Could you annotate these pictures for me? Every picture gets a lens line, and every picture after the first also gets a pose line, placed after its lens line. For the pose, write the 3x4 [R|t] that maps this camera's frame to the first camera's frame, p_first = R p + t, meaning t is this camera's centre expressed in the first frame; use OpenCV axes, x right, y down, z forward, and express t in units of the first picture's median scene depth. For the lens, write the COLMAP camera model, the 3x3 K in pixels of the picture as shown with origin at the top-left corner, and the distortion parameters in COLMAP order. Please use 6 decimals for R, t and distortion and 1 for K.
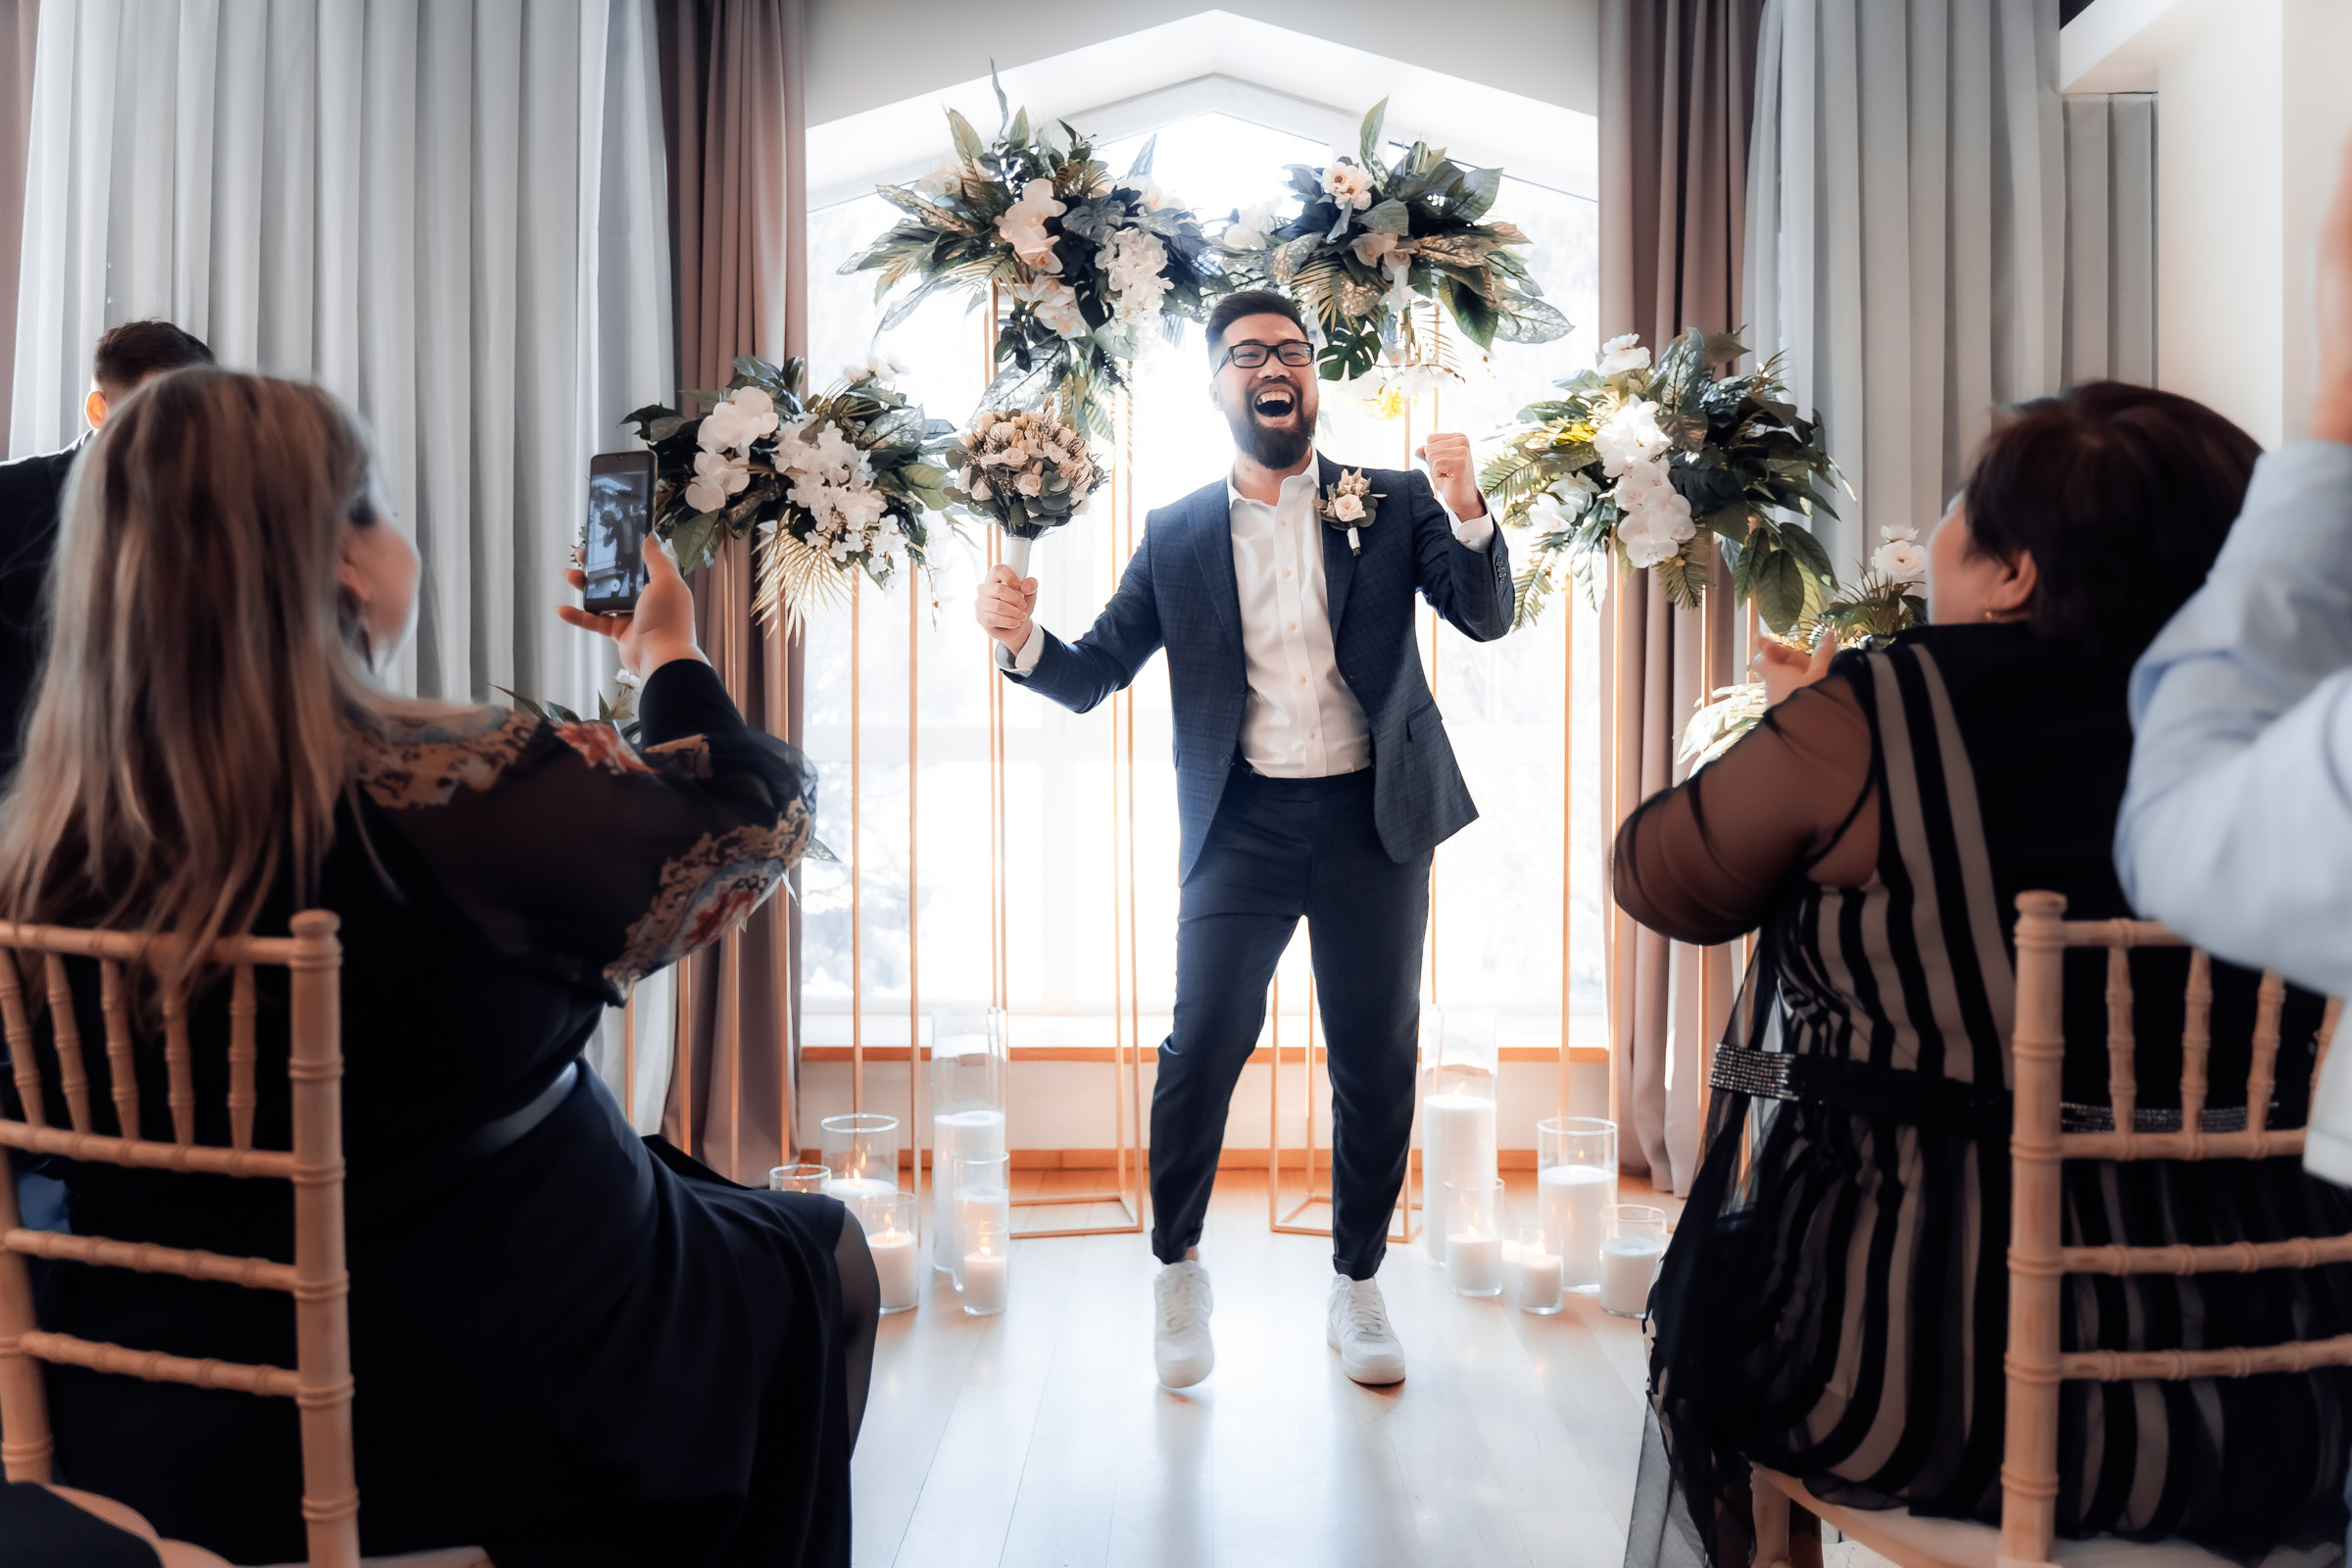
lens RADIAL K [[1836.6, 0, 1189.7], [0, 1836.6, 779.2], [0, 0, 1]] dist [0.013833, 0.001919]
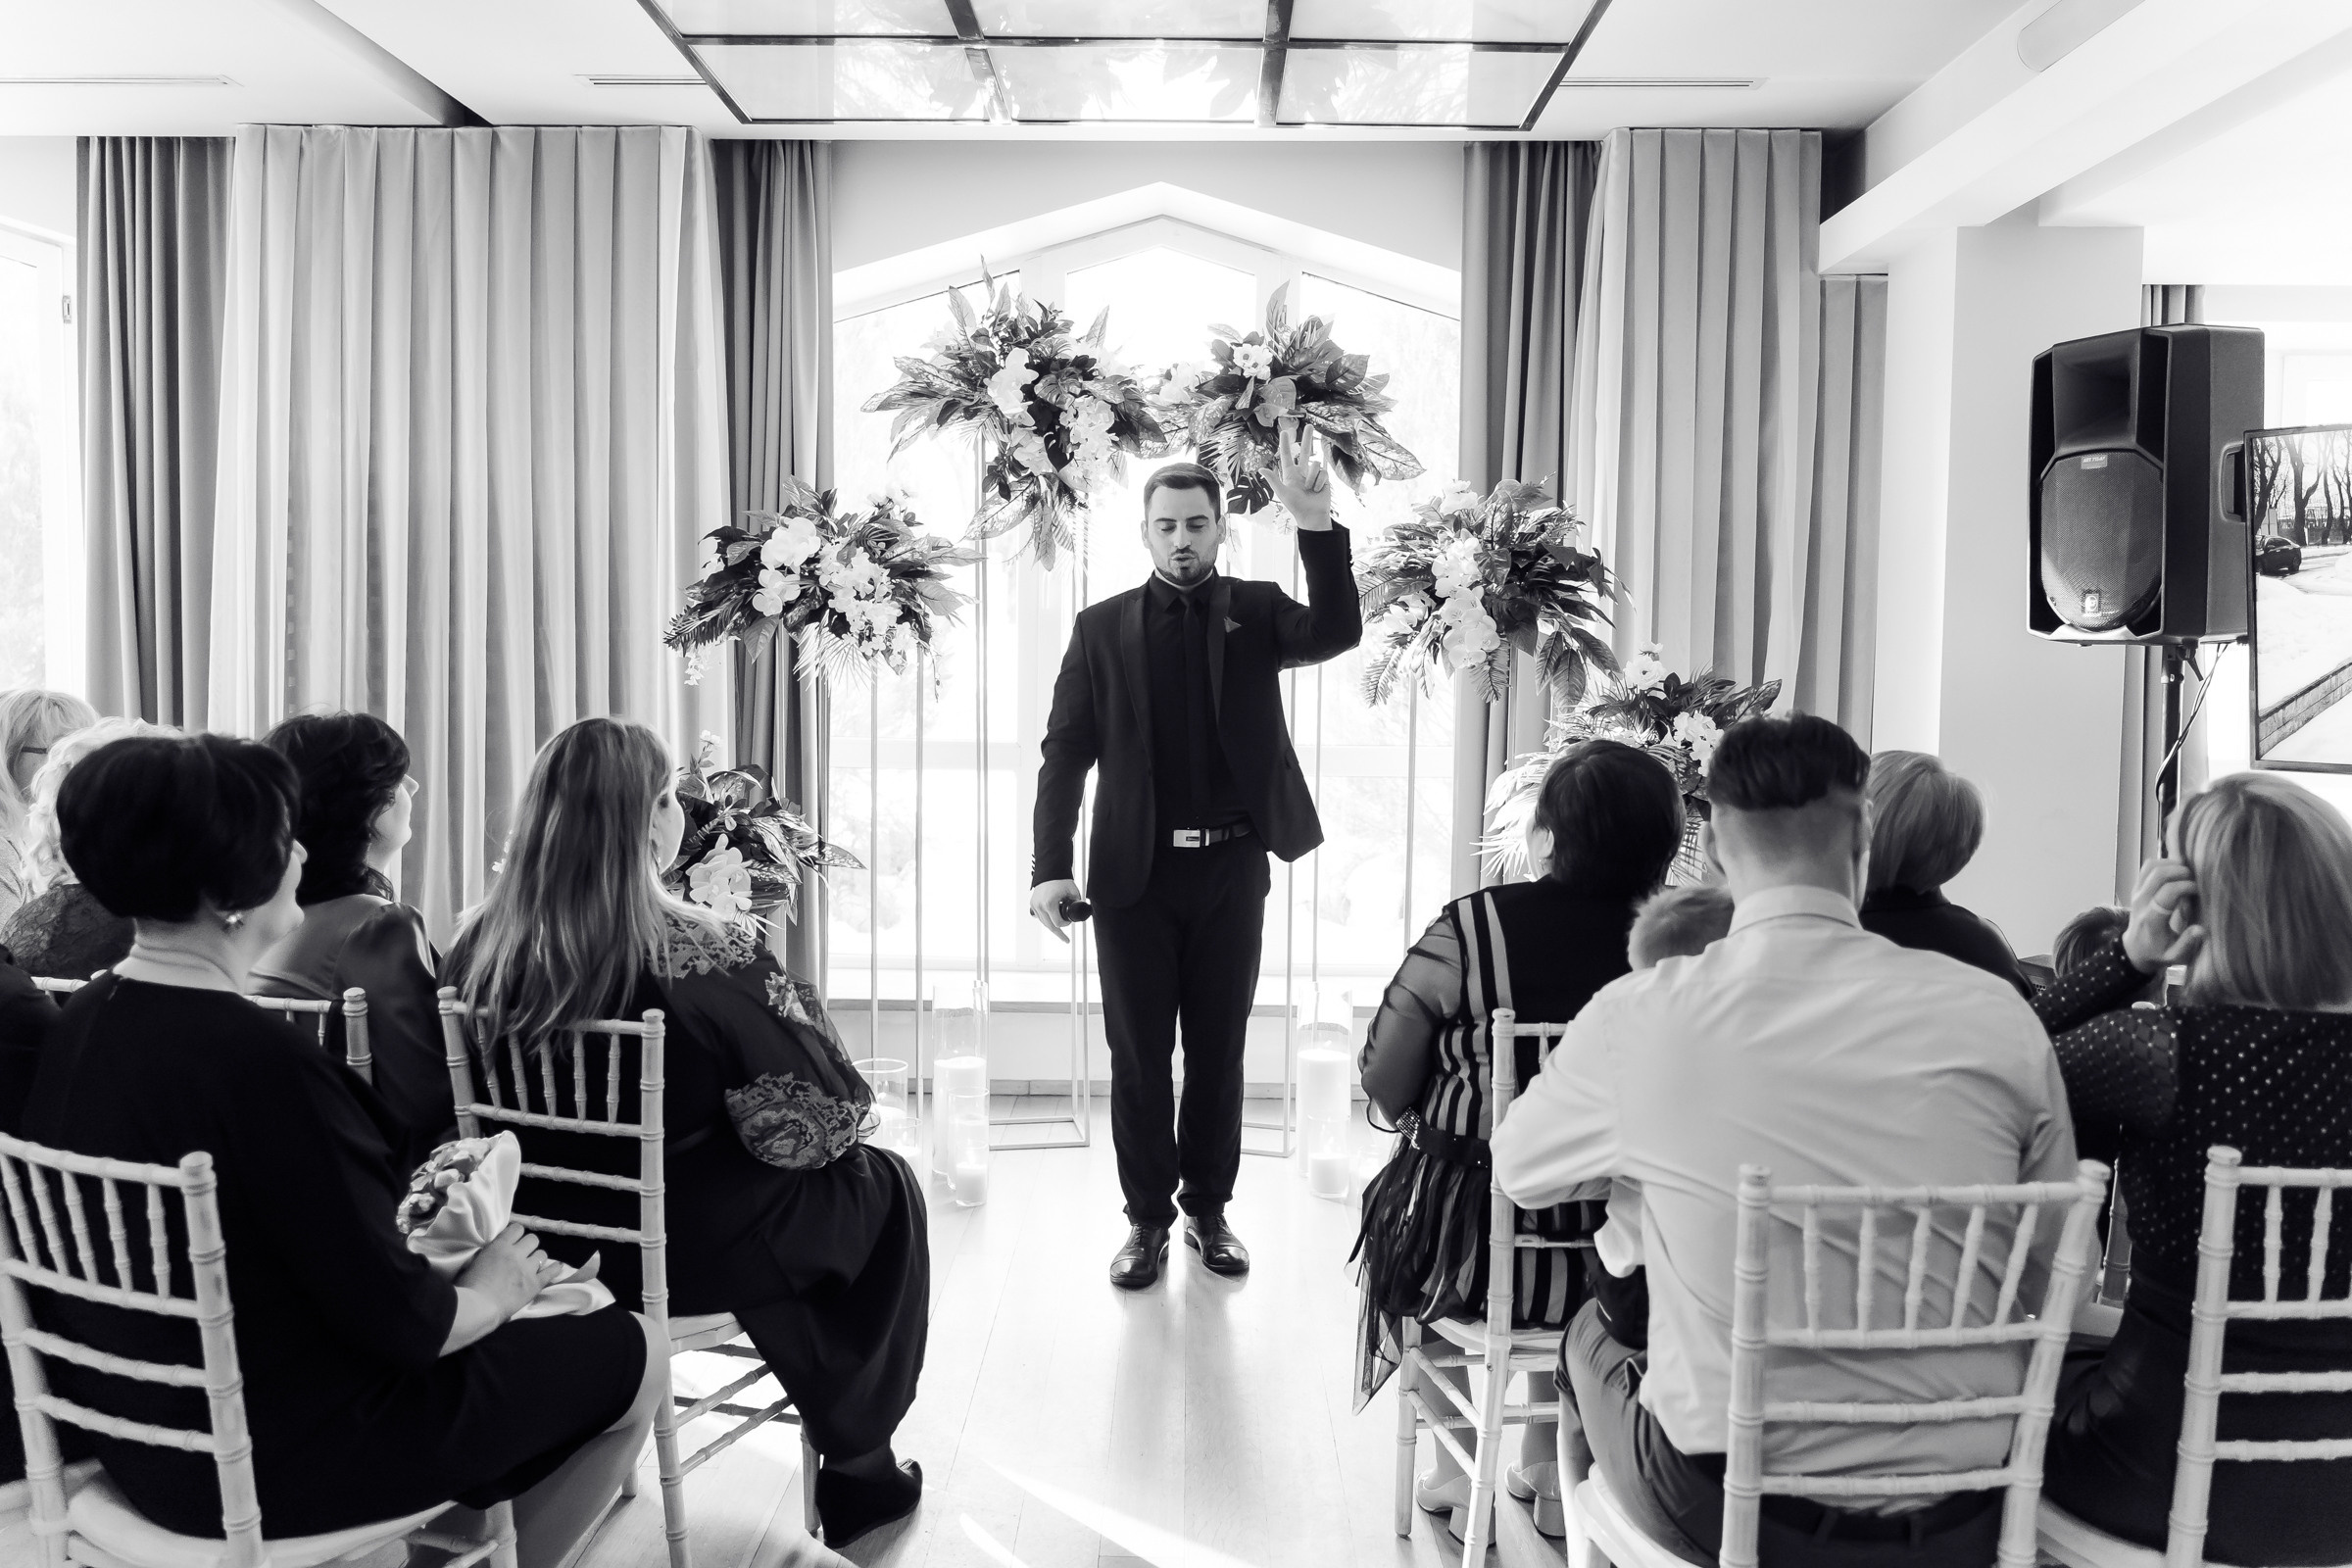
lens RADIAL K [[1827.7, 0, 1159.4], [0, 1827.7, 782.6], [0, 0, 1]] dist [0.001321, 0.063939]
pose [[0.999905, 0.012642, -0.005447, 0.031327], [-0.012319, 0.998373, 0.055683, -0.098296], [0.006142, -0.055610, 0.998434, -0.330997]]
